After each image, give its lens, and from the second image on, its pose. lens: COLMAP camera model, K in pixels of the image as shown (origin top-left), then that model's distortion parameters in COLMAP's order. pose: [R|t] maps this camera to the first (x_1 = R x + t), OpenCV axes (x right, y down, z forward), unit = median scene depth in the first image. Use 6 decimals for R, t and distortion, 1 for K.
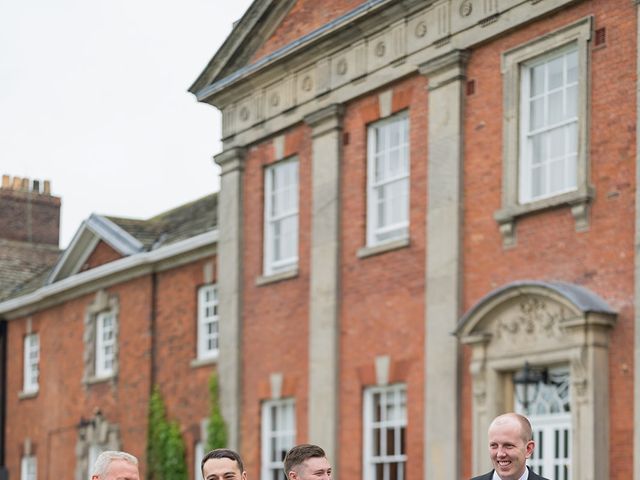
lens RADIAL K [[1321.0, 0, 319.2], [0, 1321.0, 477.1], [0, 0, 1]] dist [-0.005770, -0.058999]
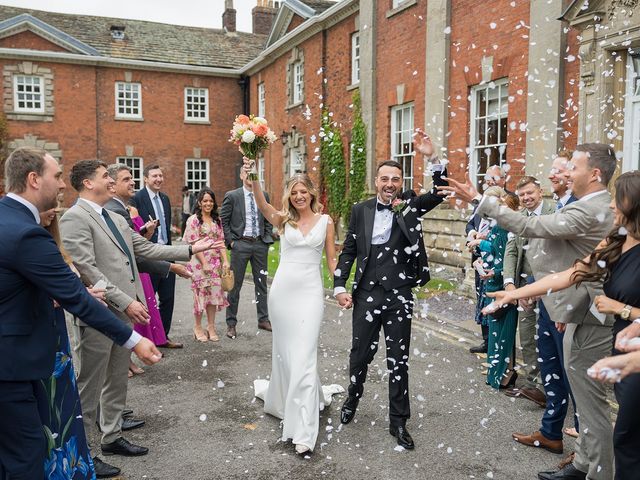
lens RADIAL K [[603.3, 0, 320.0], [0, 603.3, 240.0], [0, 0, 1]] dist [0.004346, -0.001232]
pose [[0.980478, 0.012202, -0.196249, 0.008724], [0.009304, 0.994076, 0.108291, 0.009492], [0.196408, -0.108003, 0.974556, 0.388957]]
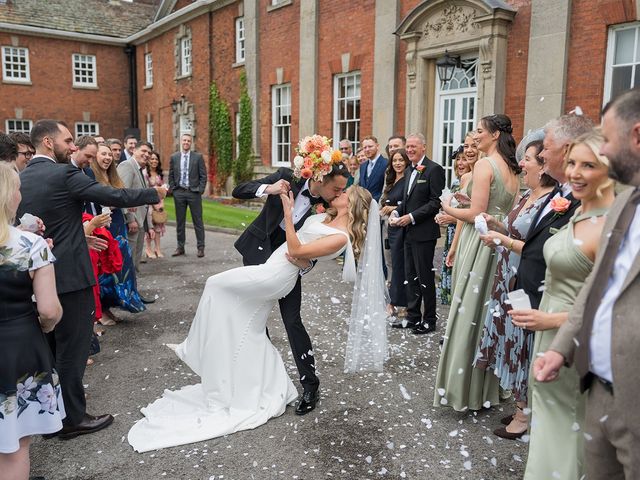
lens RADIAL K [[584.1, 0, 320.0], [0, 584.1, 240.0], [0, 0, 1]] dist [0.000251, -0.000718]
pose [[0.999871, 0.001242, 0.016026, 0.006138], [-0.004009, 0.984779, 0.173765, 0.005219], [-0.015566, -0.173807, 0.984657, 0.255813]]
